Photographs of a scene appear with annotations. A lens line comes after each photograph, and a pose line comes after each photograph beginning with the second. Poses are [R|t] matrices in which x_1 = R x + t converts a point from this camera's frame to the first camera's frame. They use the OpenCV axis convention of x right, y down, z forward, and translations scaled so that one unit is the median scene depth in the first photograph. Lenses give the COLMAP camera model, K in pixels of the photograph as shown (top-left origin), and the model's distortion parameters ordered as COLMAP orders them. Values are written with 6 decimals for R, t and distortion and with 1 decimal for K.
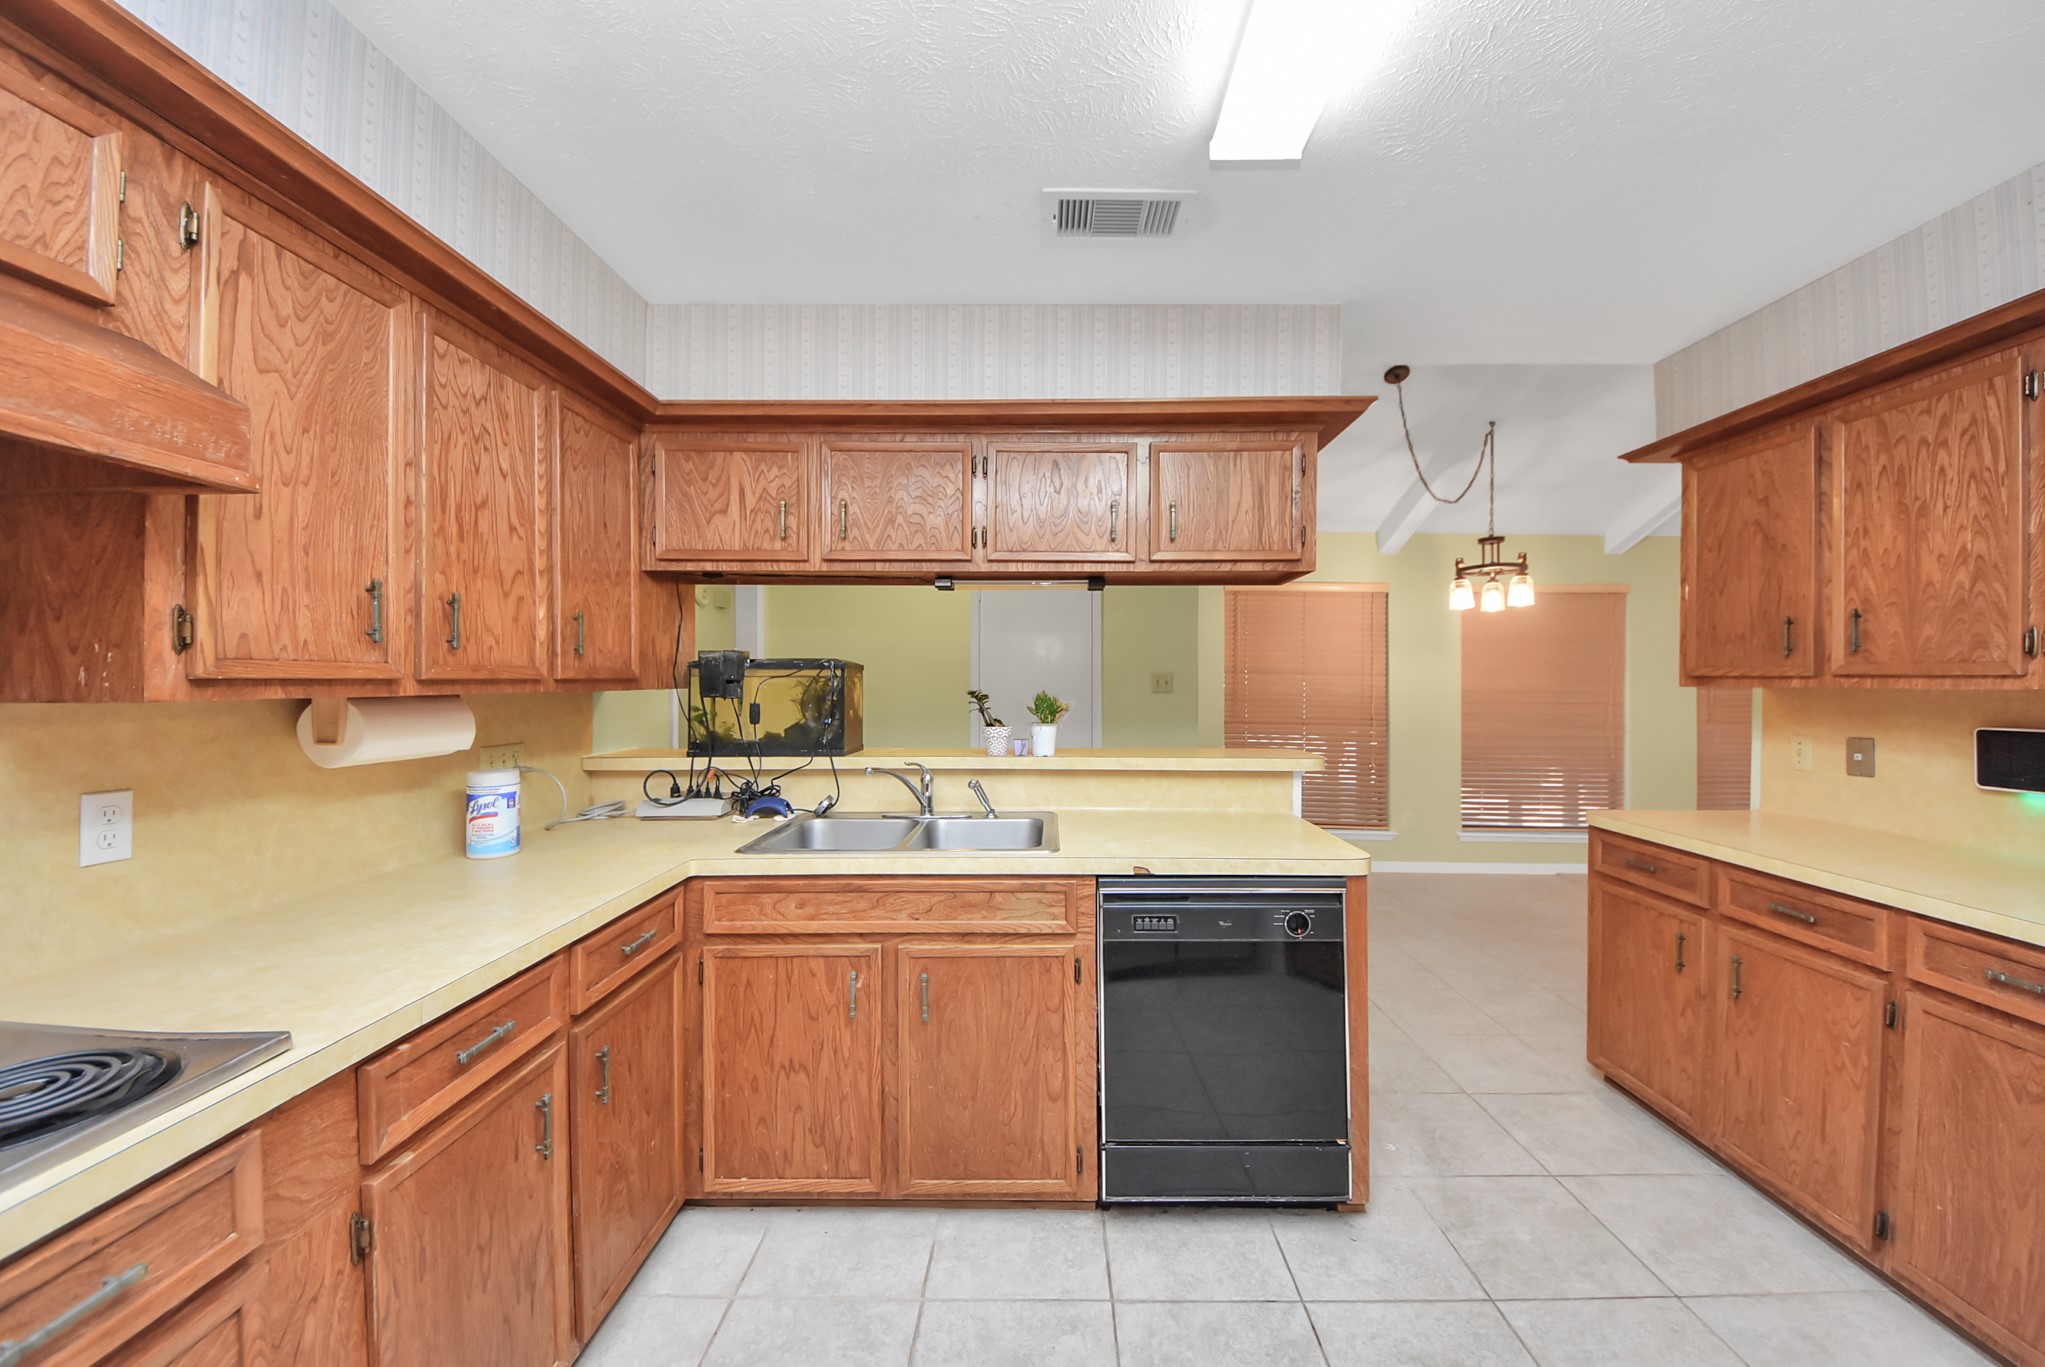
lens RADIAL K [[735.4, 0, 1032.5], [0, 735.4, 685.9], [0, 0, 1]] dist [0.015077, -0.011601]
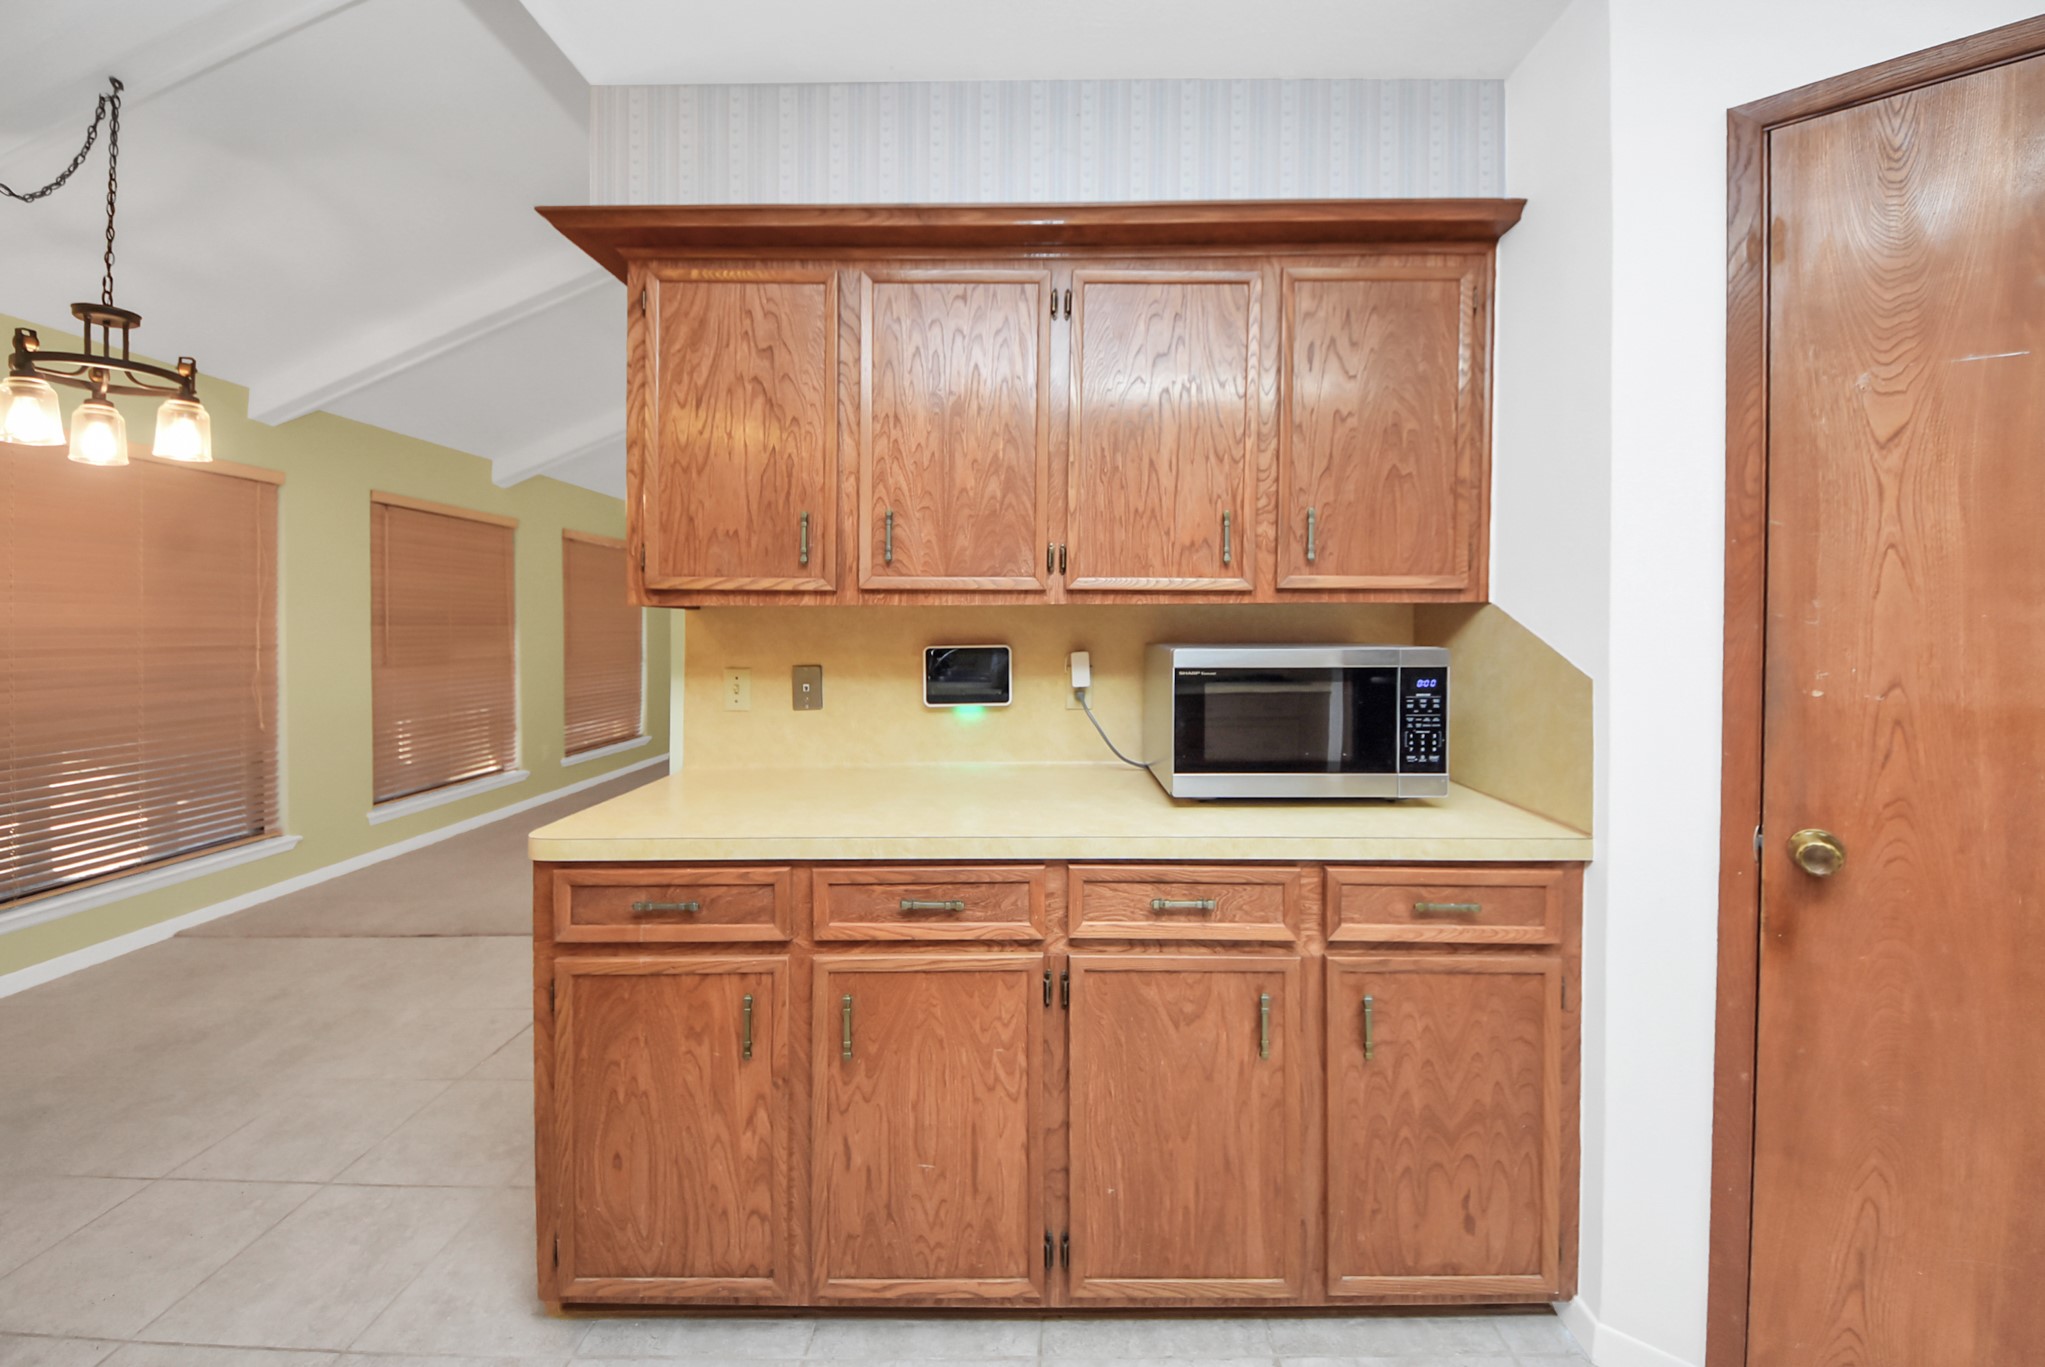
lens RADIAL K [[753.0, 0, 1043.8], [0, 753.0, 624.8], [0, 0, 1]] dist [0.025036, -0.016639]
pose [[-0.015294, -0.001195, 0.999882, 0.263995], [0.008528, 0.999963, 0.001326, 0.026960], [-0.999847, 0.008548, -0.015283, 0.855771]]
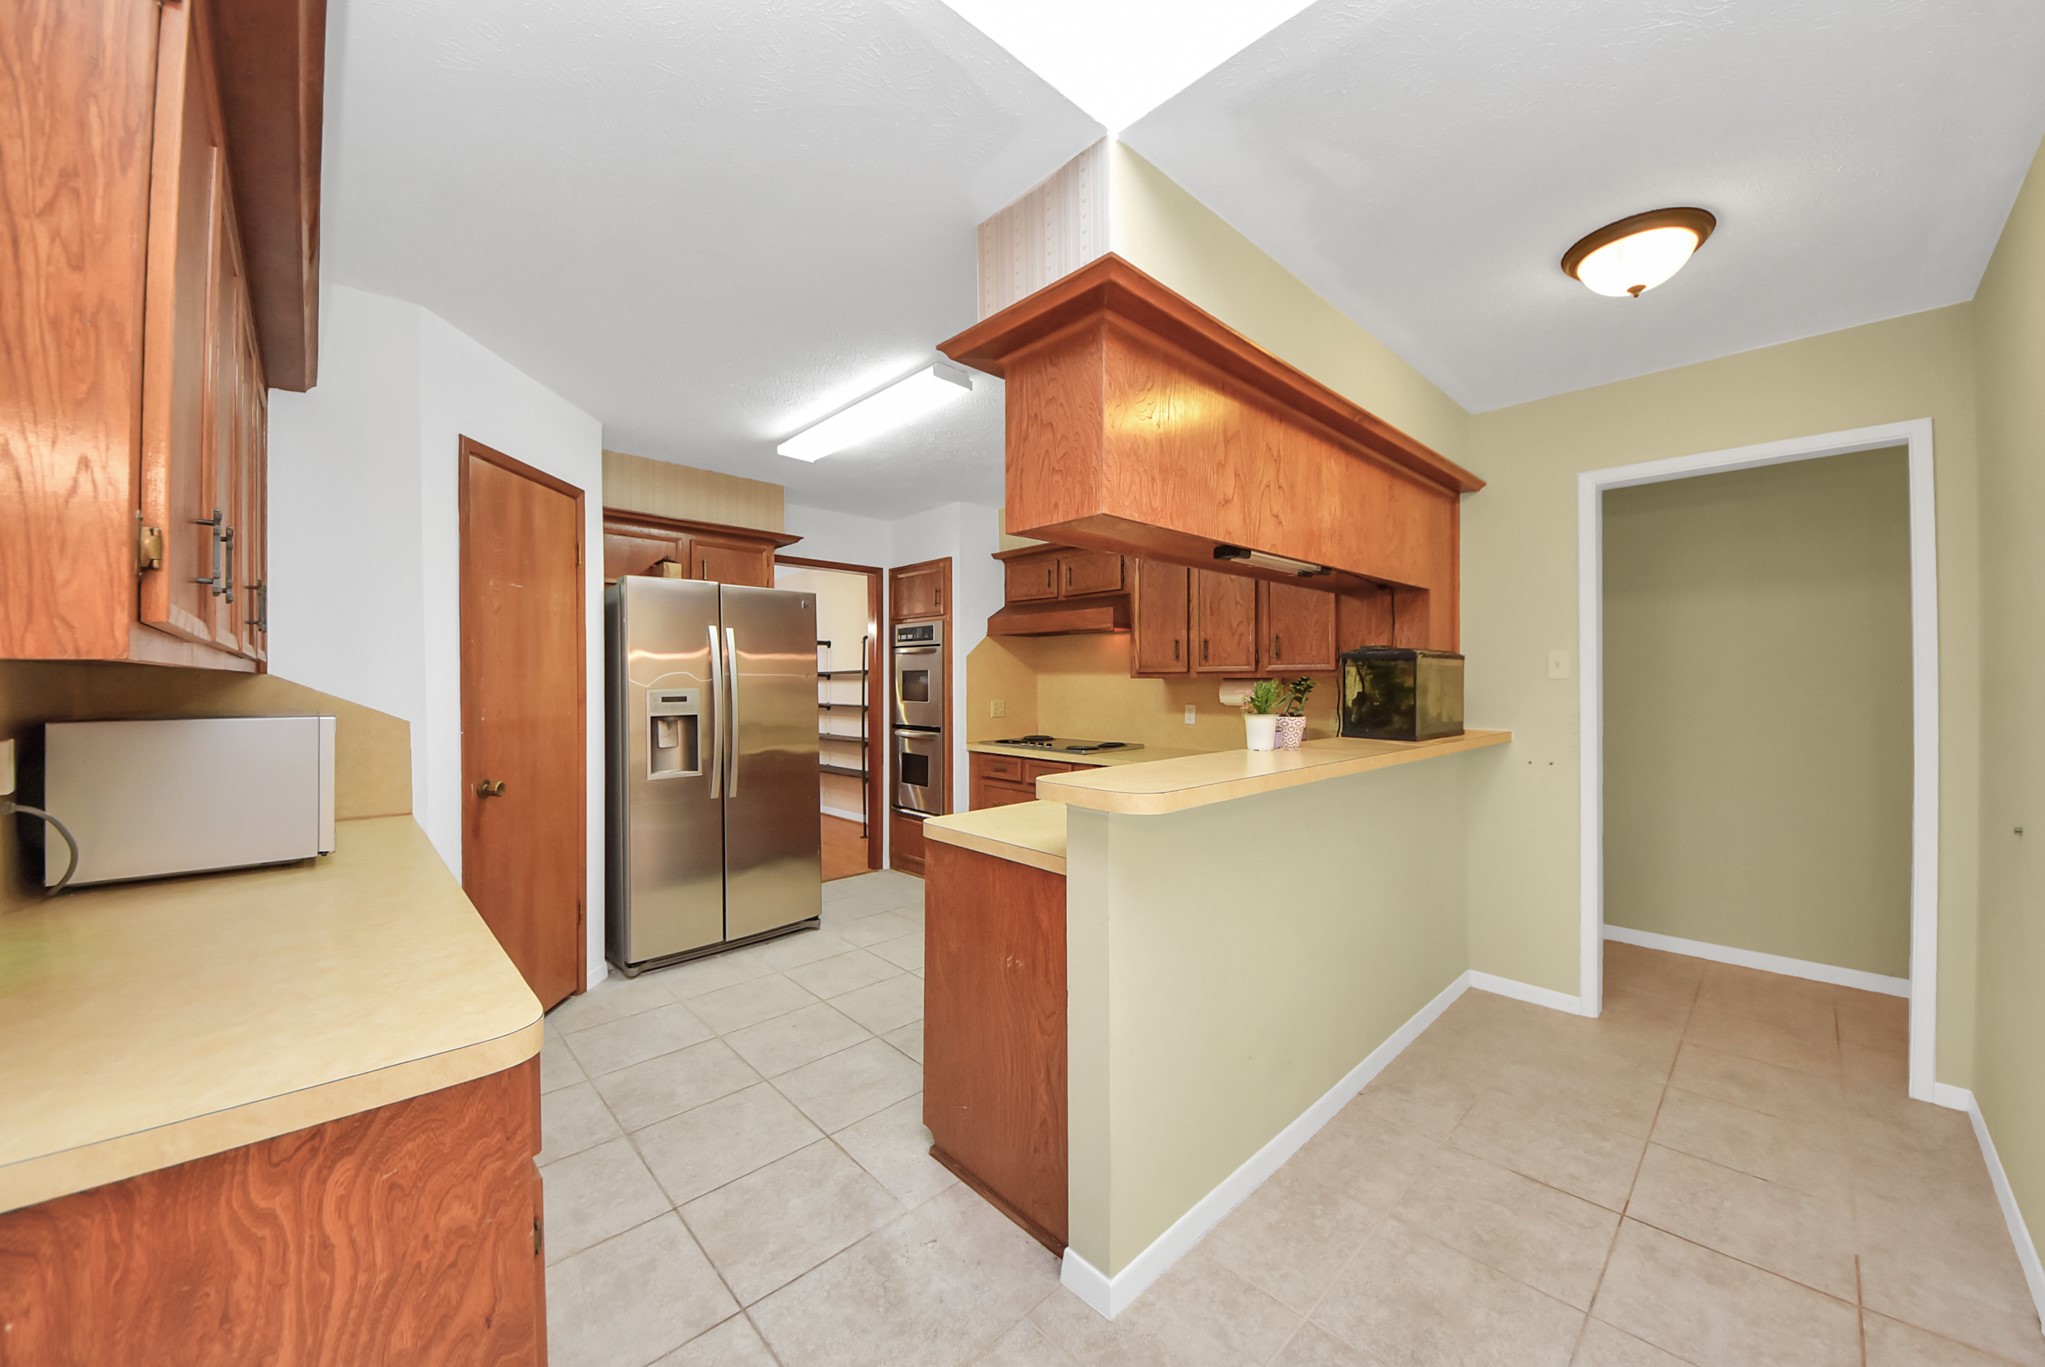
lens RADIAL K [[767.3, 0, 1069.9], [0, 767.3, 676.3], [0, 0, 1]] dist [-0.000239, -0.000142]
pose [[-0.693313, -0.003118, -0.720629, 1.121191], [-0.004443, 0.999990, -0.000052, 0.007178], [0.720622, 0.003166, -0.693320, 1.942461]]
